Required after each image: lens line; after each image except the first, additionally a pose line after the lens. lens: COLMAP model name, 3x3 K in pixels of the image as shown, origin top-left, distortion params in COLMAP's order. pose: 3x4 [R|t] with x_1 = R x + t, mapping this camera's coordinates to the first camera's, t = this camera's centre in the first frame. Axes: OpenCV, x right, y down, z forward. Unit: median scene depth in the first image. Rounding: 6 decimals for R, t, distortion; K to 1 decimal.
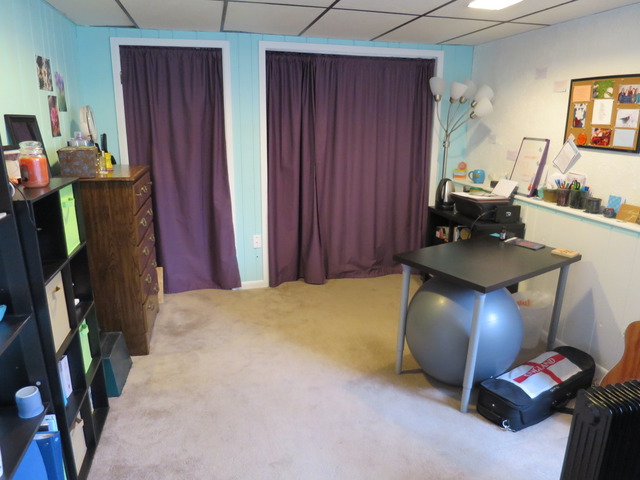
lens RADIAL K [[458.4, 0, 320.3], [0, 458.4, 240.9], [0, 0, 1]] dist [-0.048442, 0.001454]
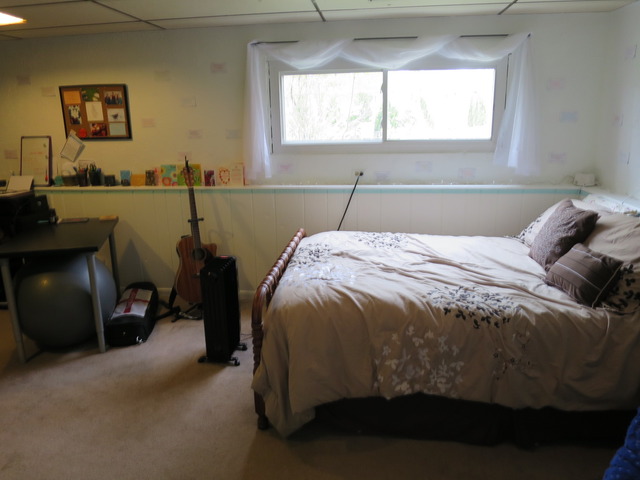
lens RADIAL K [[458.4, 0, 318.2], [0, 458.4, 238.5], [0, 0, 1]] dist [-0.048442, 0.001454]
pose [[0.353808, -0.257058, 0.899301, -0.431347], [0.263362, 0.949969, 0.167928, 0.021421], [-0.897475, 0.177427, 0.403805, -0.075512]]
